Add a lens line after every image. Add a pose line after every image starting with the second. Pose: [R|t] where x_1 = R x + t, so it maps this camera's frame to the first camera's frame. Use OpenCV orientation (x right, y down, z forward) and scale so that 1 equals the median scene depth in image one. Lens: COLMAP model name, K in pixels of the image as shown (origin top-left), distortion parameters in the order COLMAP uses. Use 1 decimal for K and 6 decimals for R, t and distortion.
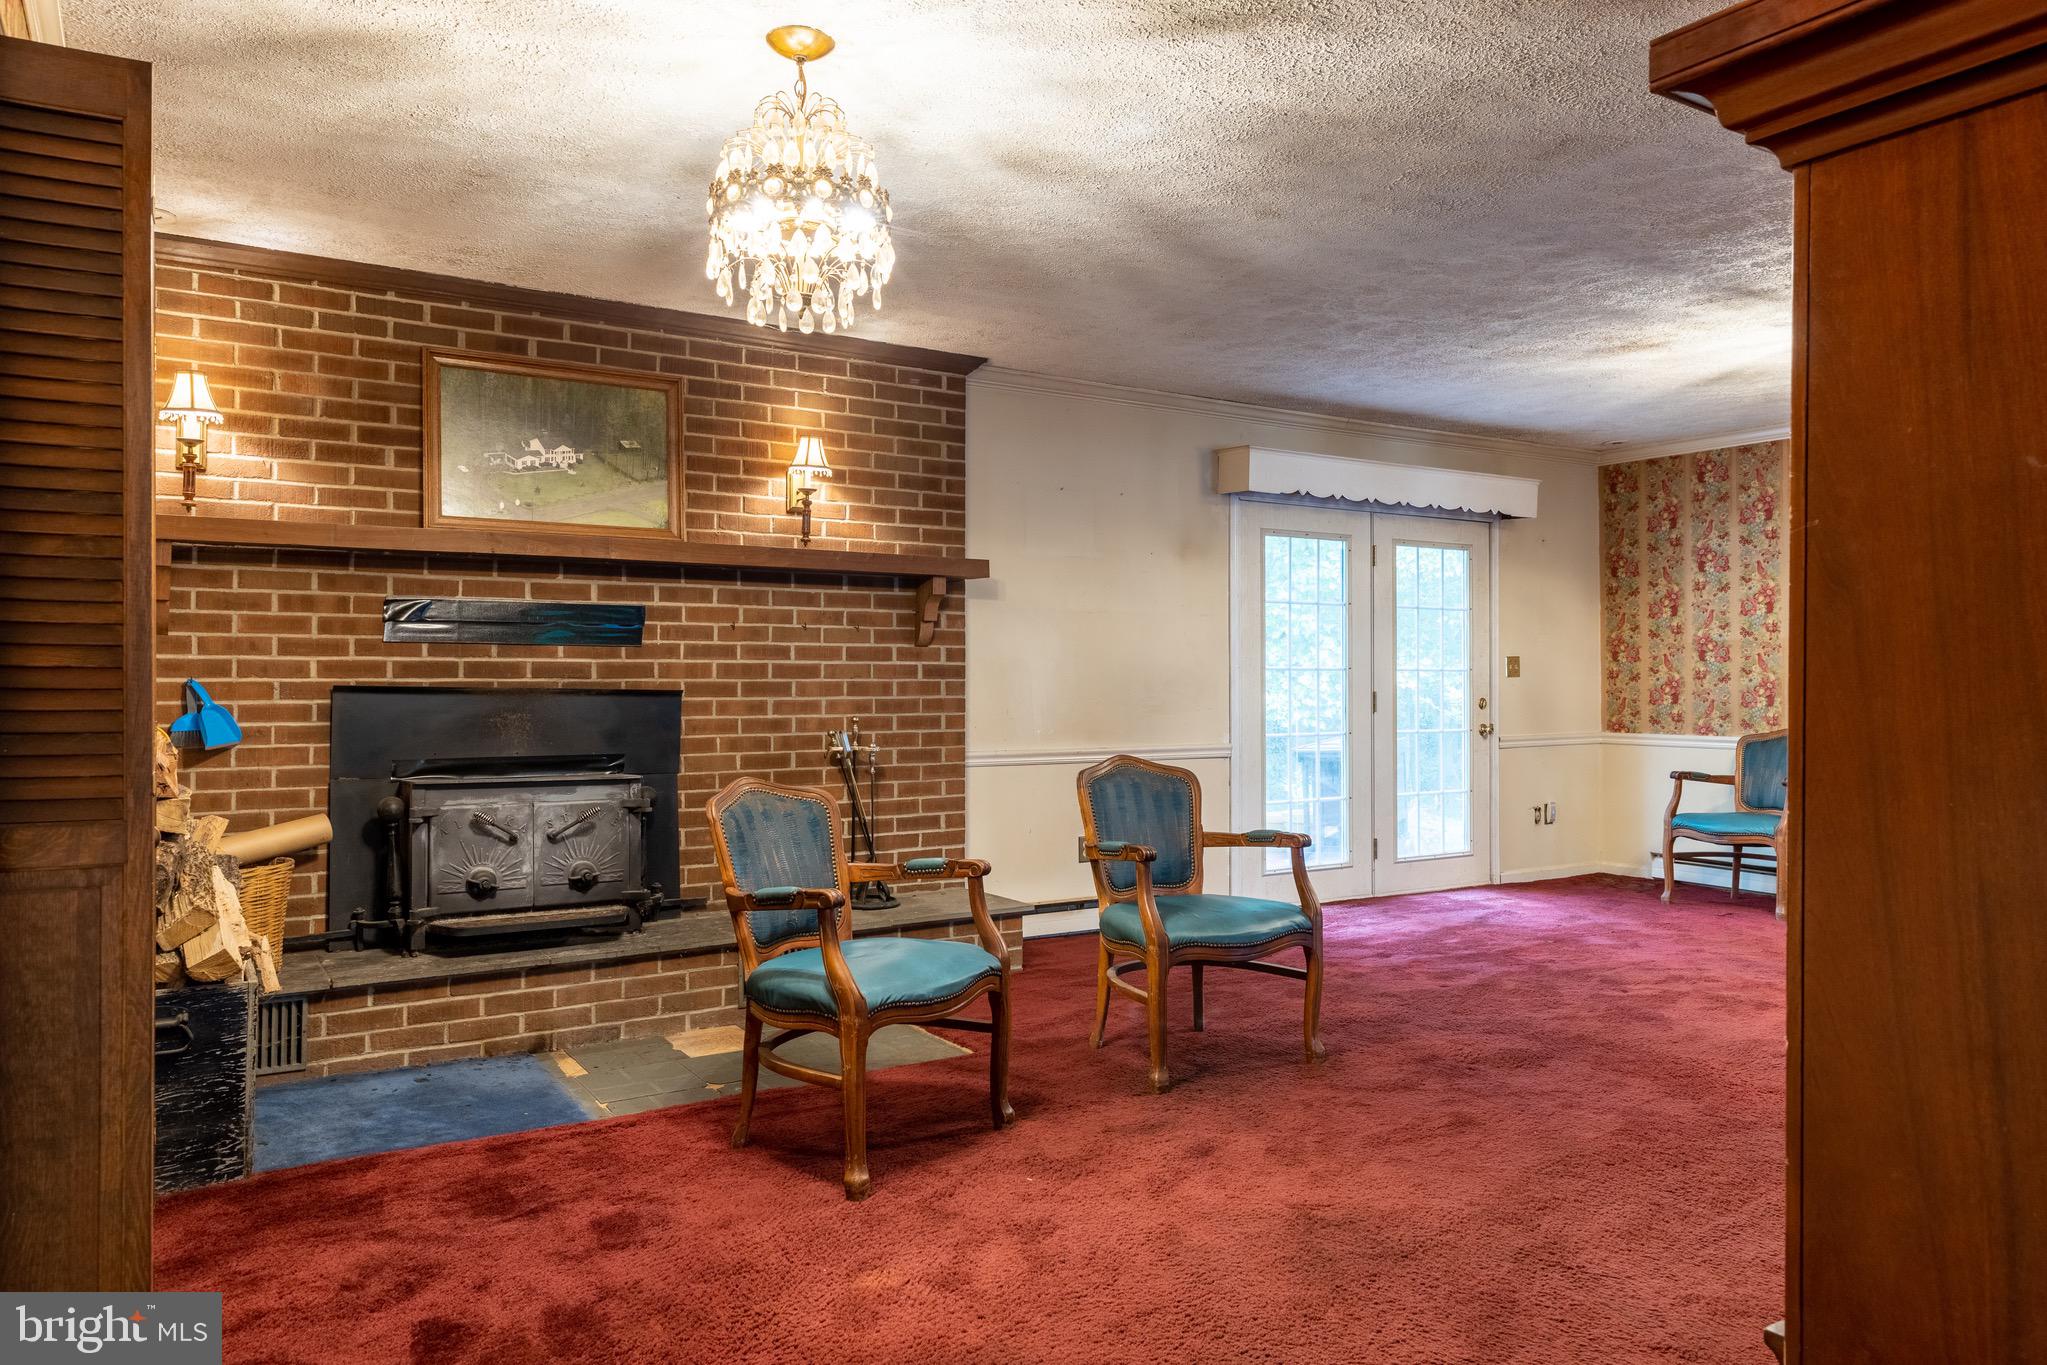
lens RADIAL K [[1359.0, 0, 1019.7], [0, 1359.0, 673.6], [0, 0, 1]] dist [0.012814, -0.004325]
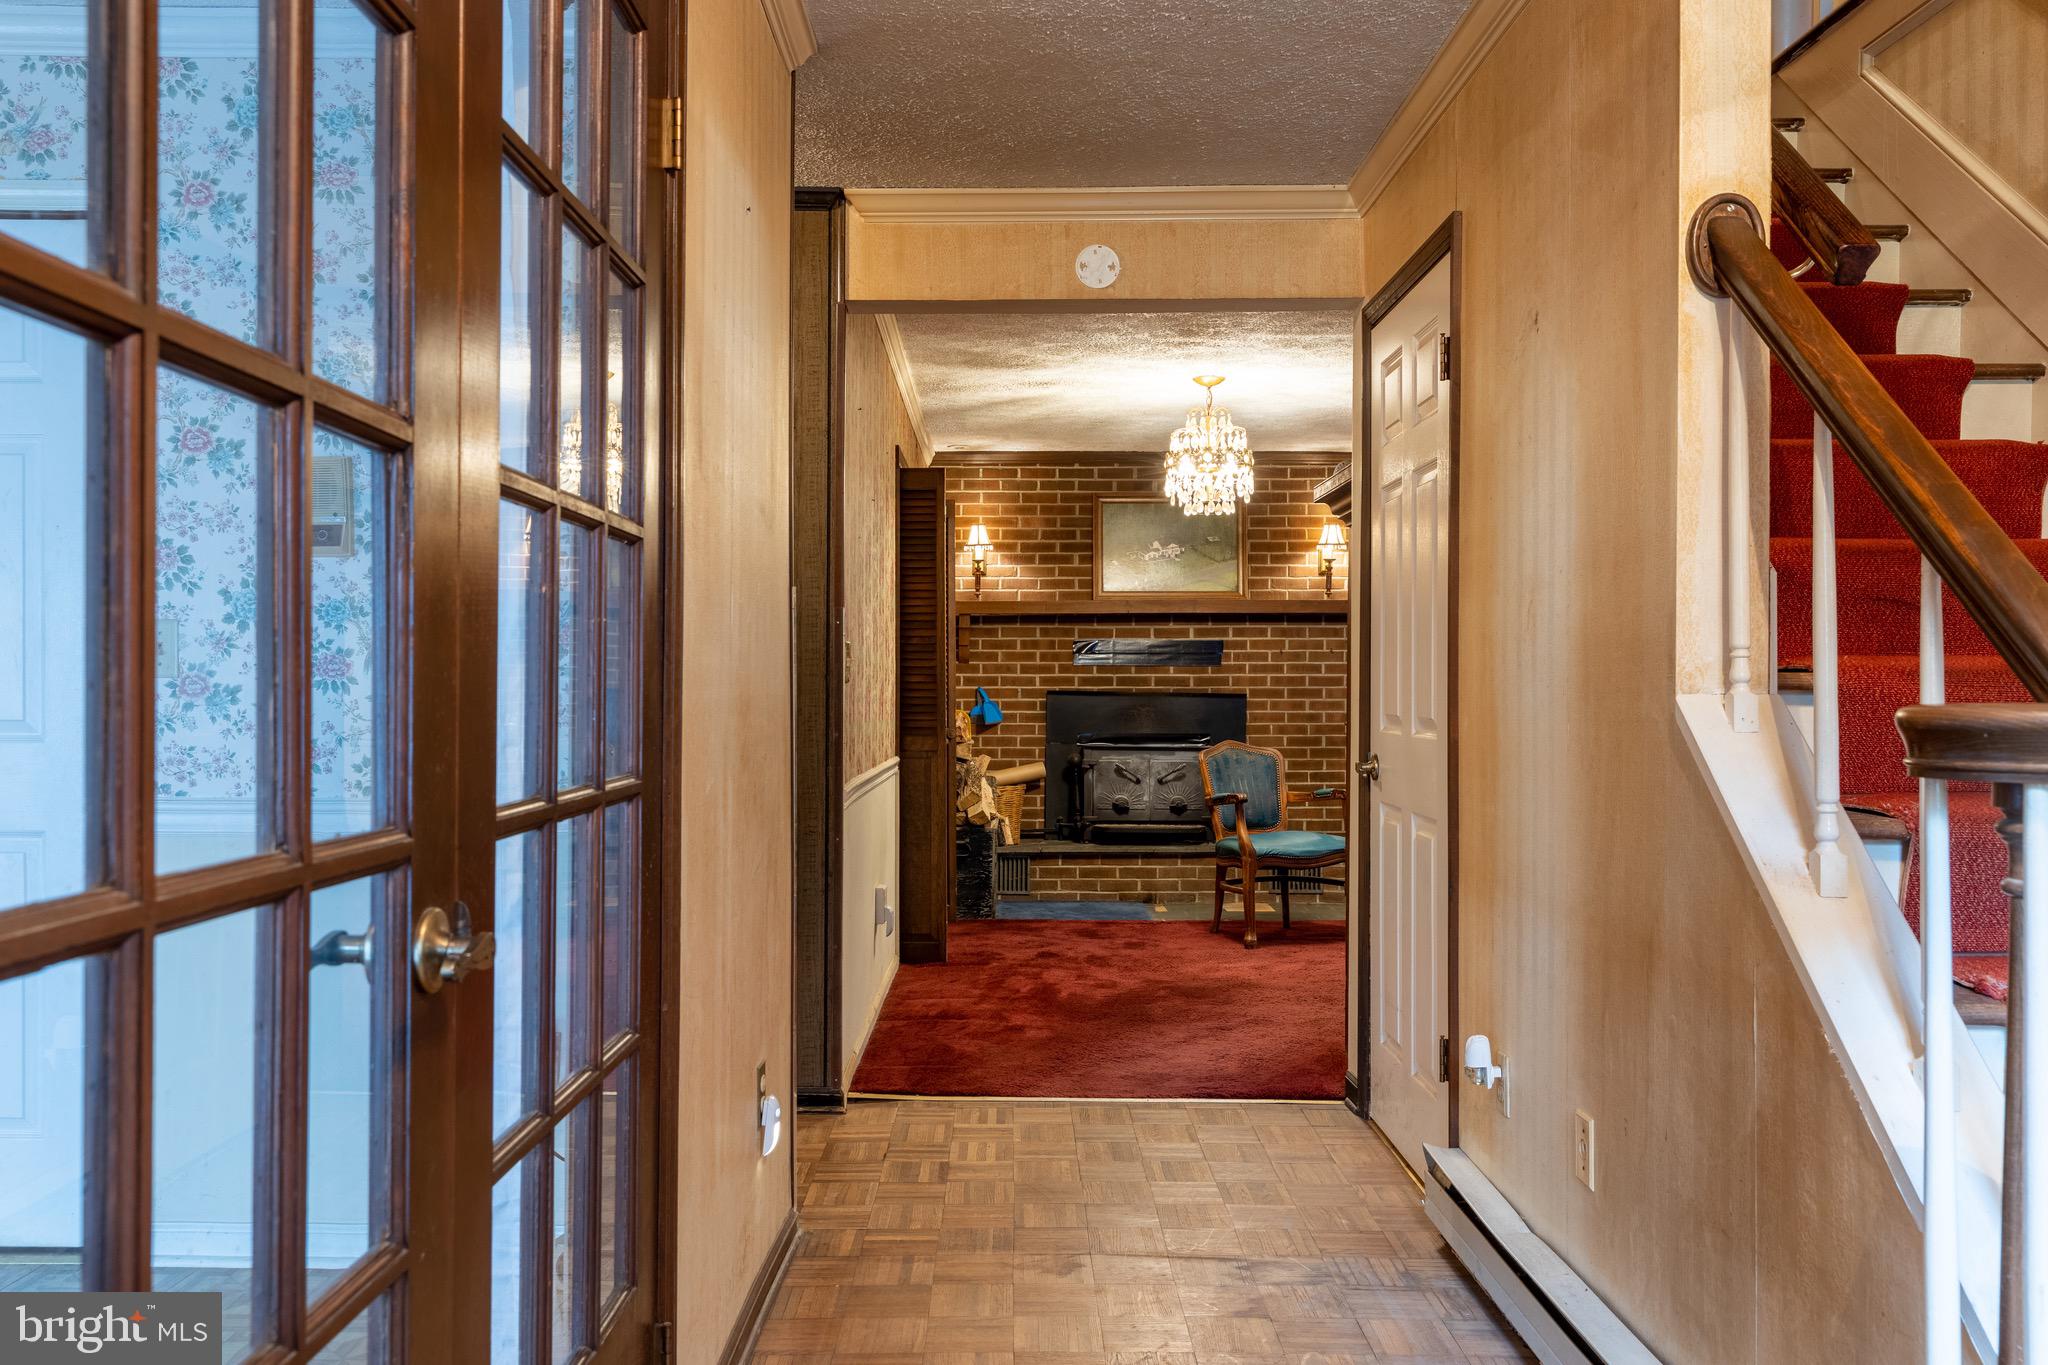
lens RADIAL K [[1560.6, 0, 1015.7], [0, 1560.6, 699.1], [0, 0, 1]] dist [0.004120, 0.003502]
pose [[0.848249, 0.001800, -0.529594, 0.537490], [0.003860, 0.999947, 0.009582, 0.000270], [0.529583, -0.010172, 0.848197, -0.745492]]
